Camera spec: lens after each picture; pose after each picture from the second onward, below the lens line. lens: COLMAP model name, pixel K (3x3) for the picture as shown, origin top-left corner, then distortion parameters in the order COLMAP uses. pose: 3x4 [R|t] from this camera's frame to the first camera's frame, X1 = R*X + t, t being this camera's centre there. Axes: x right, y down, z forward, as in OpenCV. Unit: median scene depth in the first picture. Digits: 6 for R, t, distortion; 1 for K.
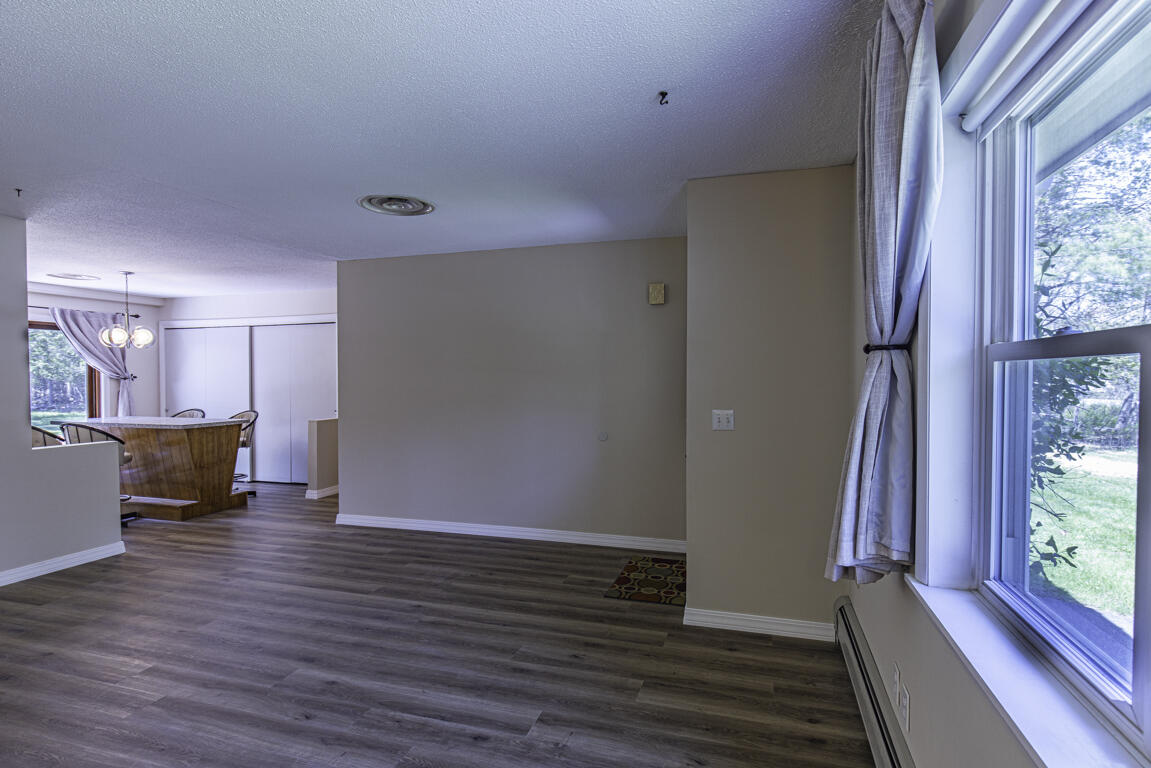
lens RADIAL K [[591.6, 0, 575.5], [0, 591.6, 384.0], [0, 0, 1]] dist [0.010029, -0.000776]
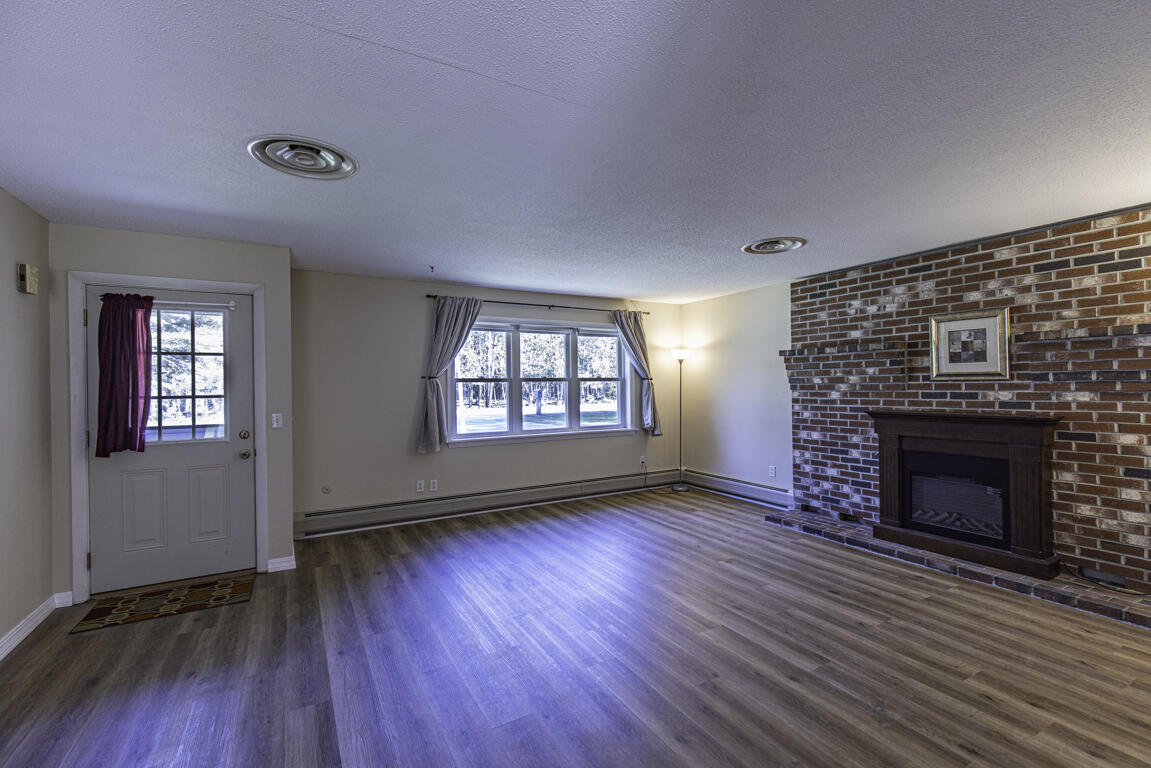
lens RADIAL K [[510.1, 0, 581.4], [0, 510.1, 385.9], [0, 0, 1]] dist [-0.000302, -0.000474]
pose [[-0.734827, 0.010692, 0.678170, -0.881100], [0.025113, 0.999619, 0.011451, -0.014240], [-0.677789, 0.025445, -0.734816, 1.107550]]
